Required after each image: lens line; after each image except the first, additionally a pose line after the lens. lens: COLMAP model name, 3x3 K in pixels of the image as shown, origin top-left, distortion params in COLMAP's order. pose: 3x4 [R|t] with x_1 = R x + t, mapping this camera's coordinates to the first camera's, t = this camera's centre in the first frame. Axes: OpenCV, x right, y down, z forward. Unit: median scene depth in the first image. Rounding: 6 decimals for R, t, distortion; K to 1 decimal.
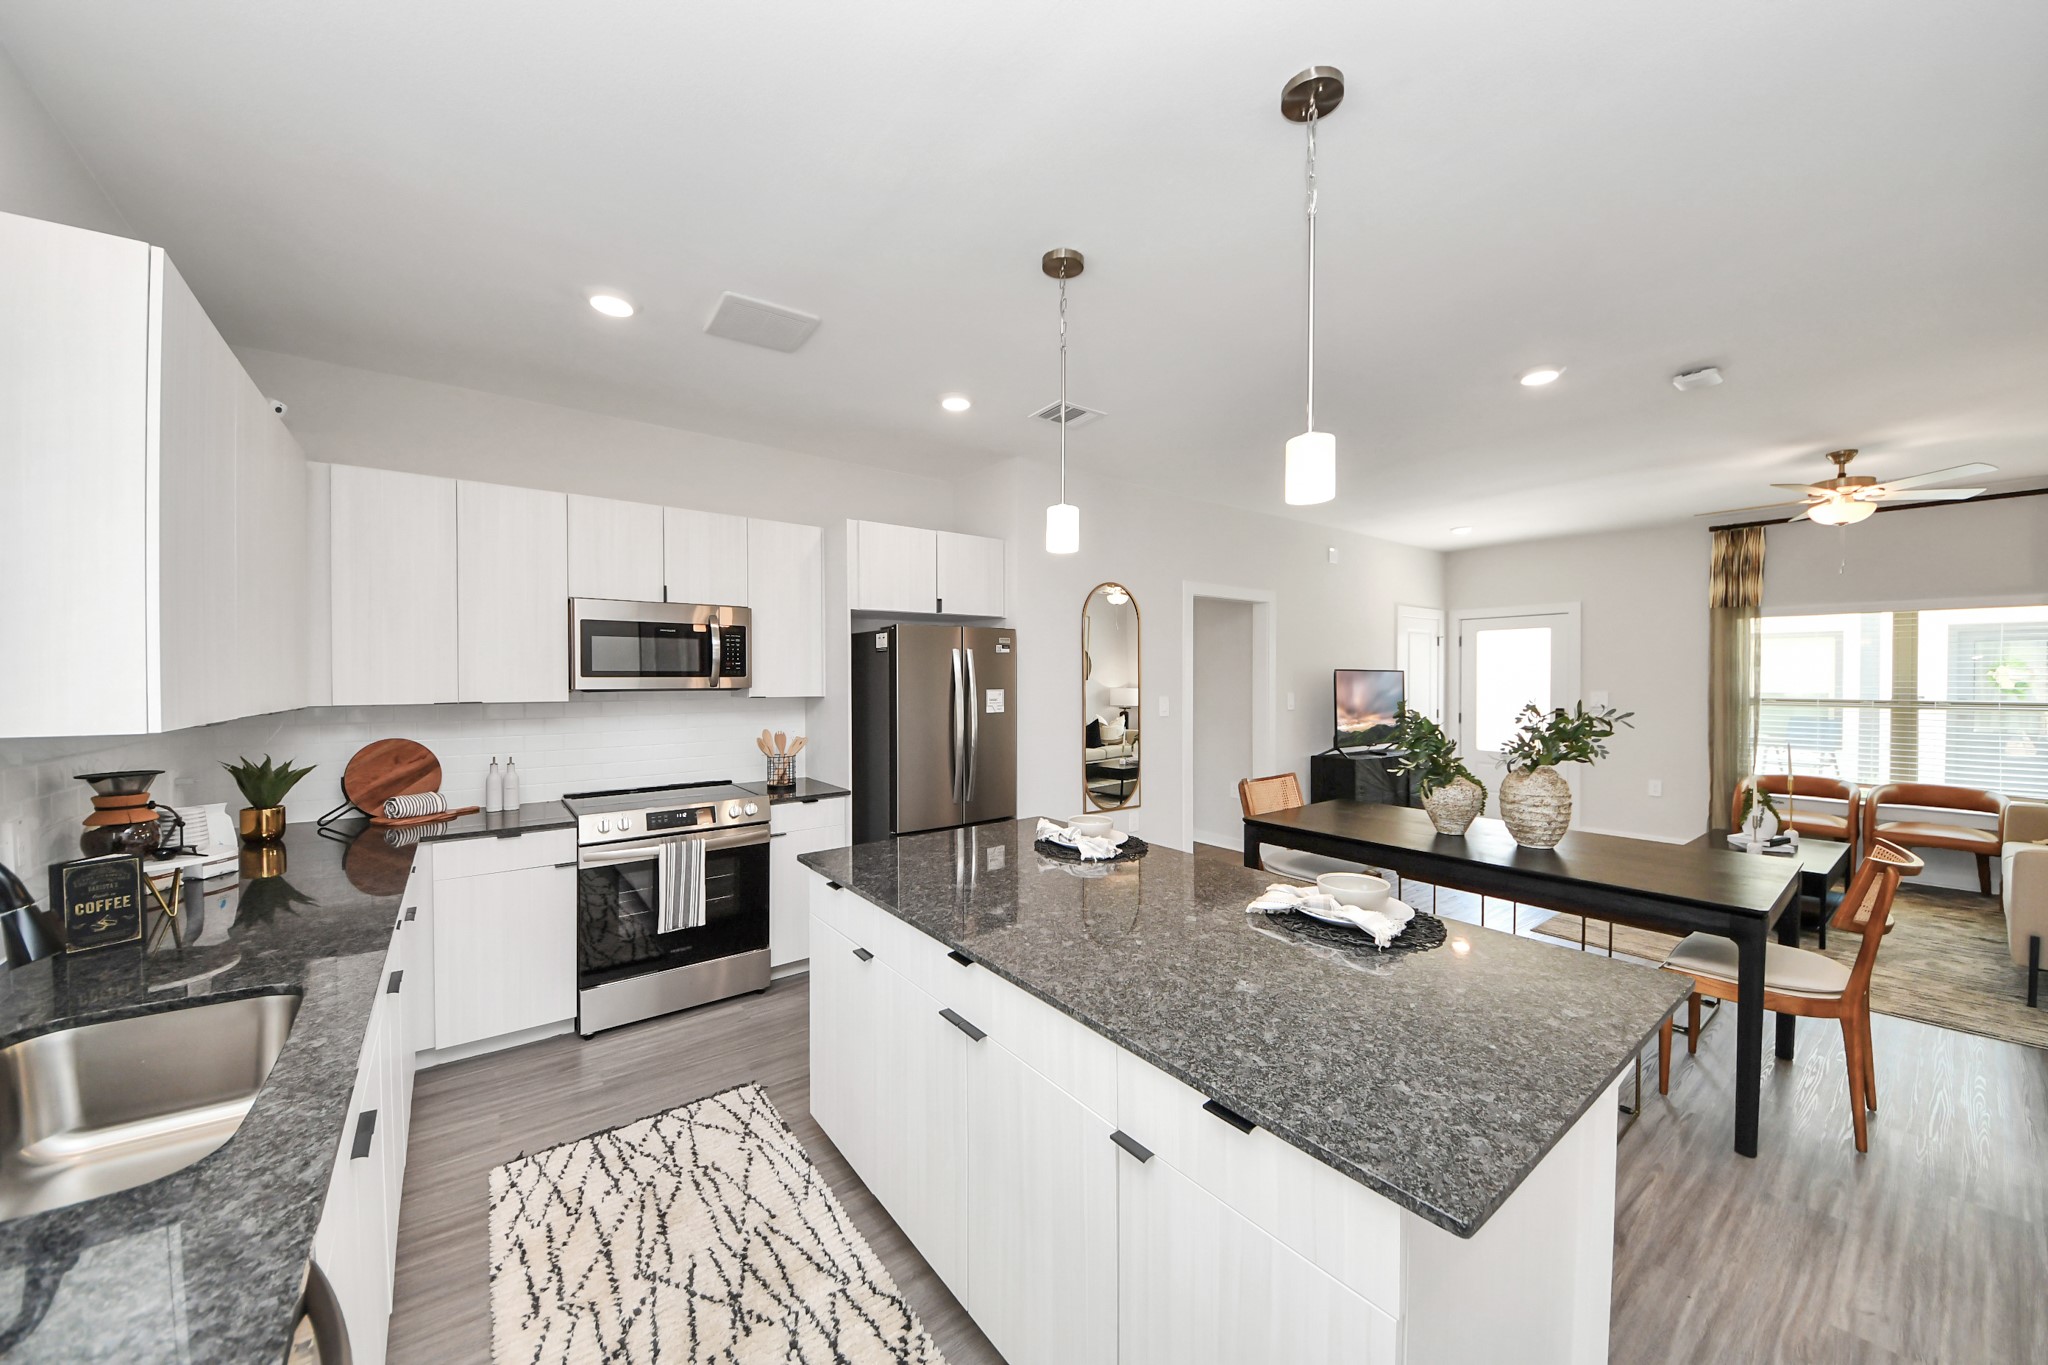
lens RADIAL K [[717.8, 0, 1004.7], [0, 717.8, 686.1], [0, 0, 1]] dist [0.025409, -0.021418]
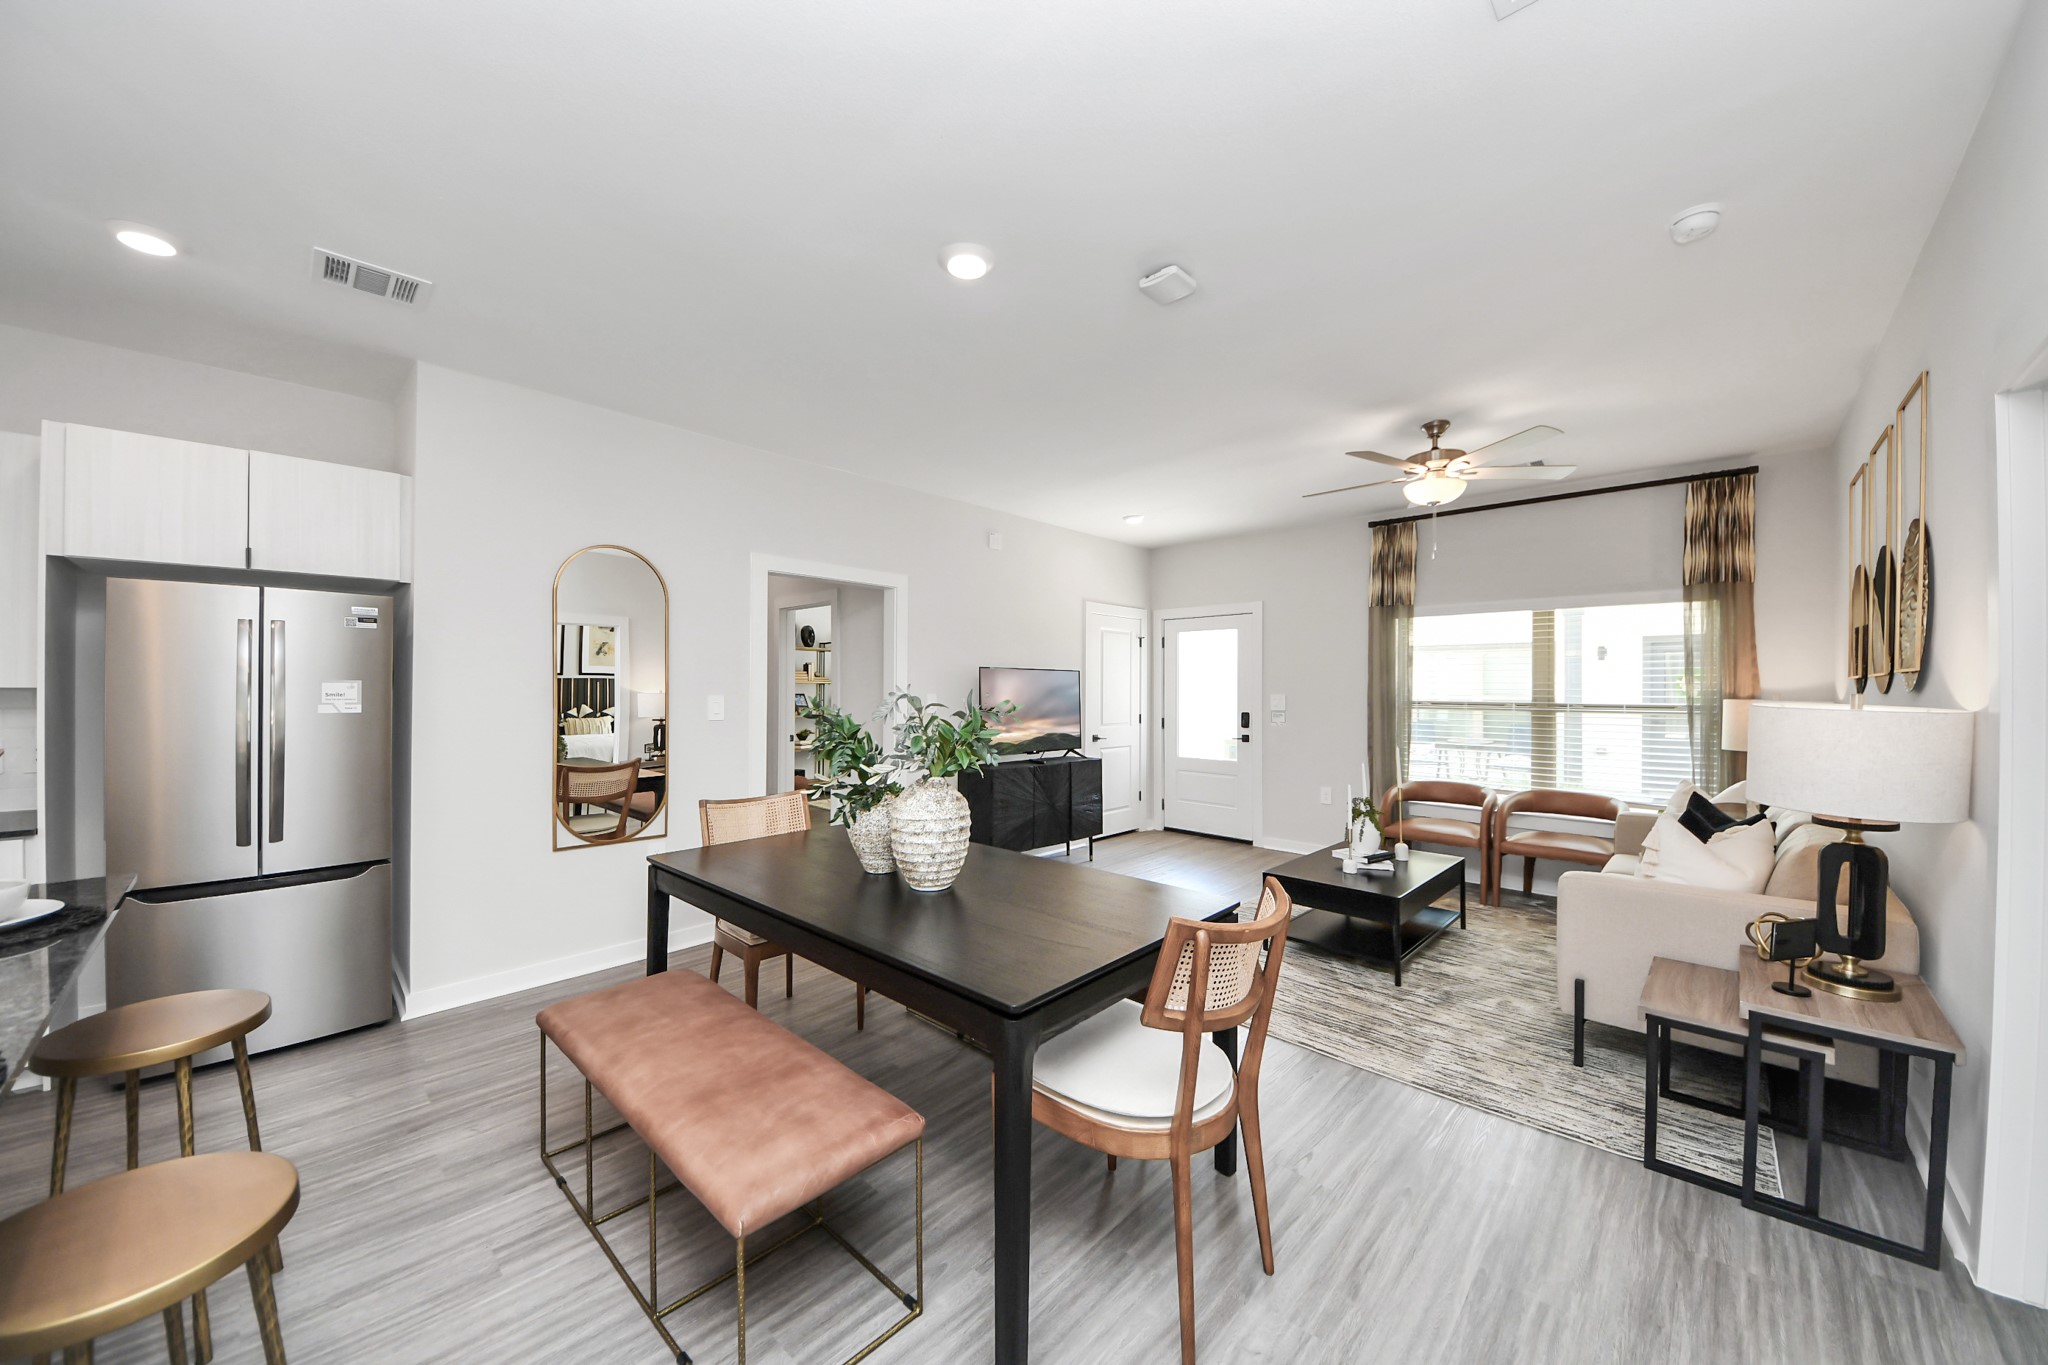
lens RADIAL K [[717.8, 0, 1004.7], [0, 717.8, 686.1], [0, 0, 1]] dist [0.025409, -0.021418]
pose [[0.987652, 0.006201, 0.156543, 0.622095], [-0.003844, 0.999875, -0.015355, 0.024117], [-0.156618, 0.014564, 0.987552, 0.231203]]
